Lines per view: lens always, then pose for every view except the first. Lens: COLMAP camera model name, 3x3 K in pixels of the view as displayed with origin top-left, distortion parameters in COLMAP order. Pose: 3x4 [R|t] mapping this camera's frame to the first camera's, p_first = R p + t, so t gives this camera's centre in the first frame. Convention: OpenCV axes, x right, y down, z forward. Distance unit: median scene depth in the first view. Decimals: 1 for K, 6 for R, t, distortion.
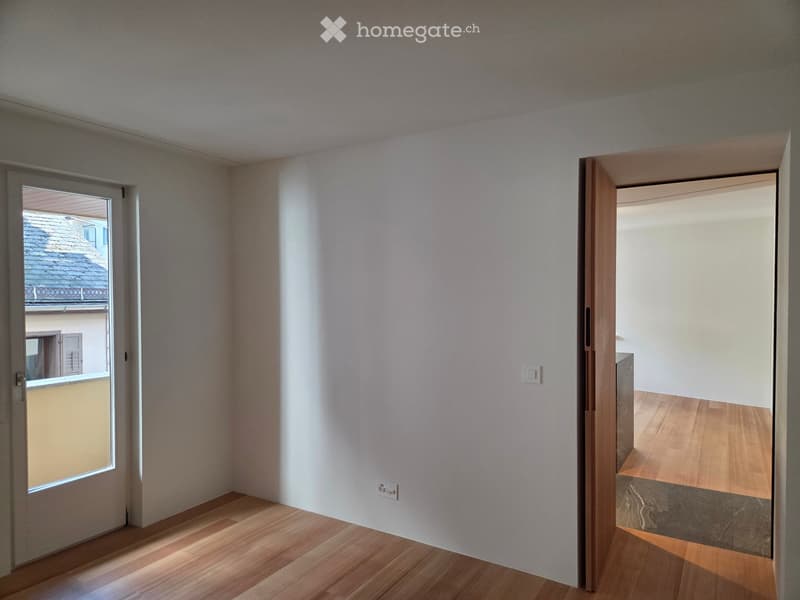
lens RADIAL K [[535.4, 0, 414.4], [0, 535.4, 297.7], [0, 0, 1]] dist [0.067070, -0.067349]
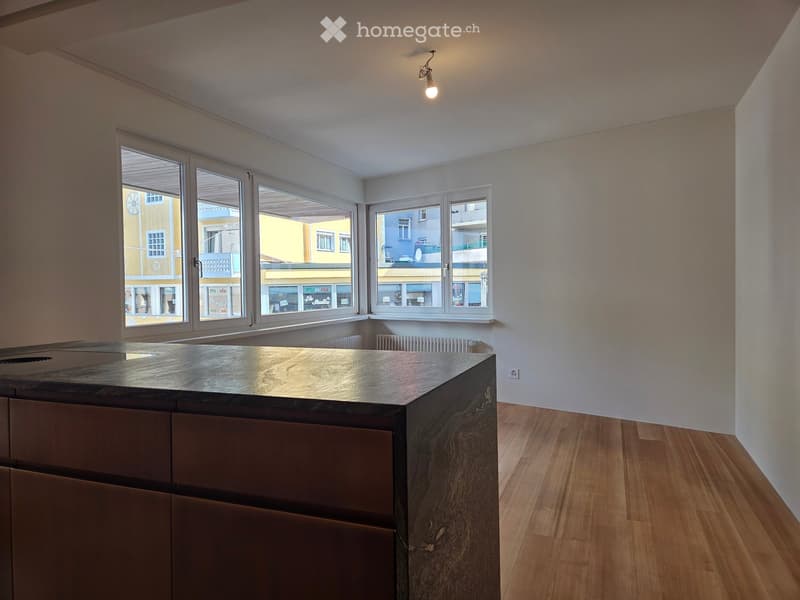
lens RADIAL K [[535.4, 0, 414.4], [0, 535.4, 297.7], [0, 0, 1]] dist [0.067070, -0.067349]
pose [[0.985683, -0.009855, 0.168324, 0.209639], [0.007571, 0.999870, 0.014207, 0.042488], [-0.168442, -0.012729, 0.985629, 0.472957]]
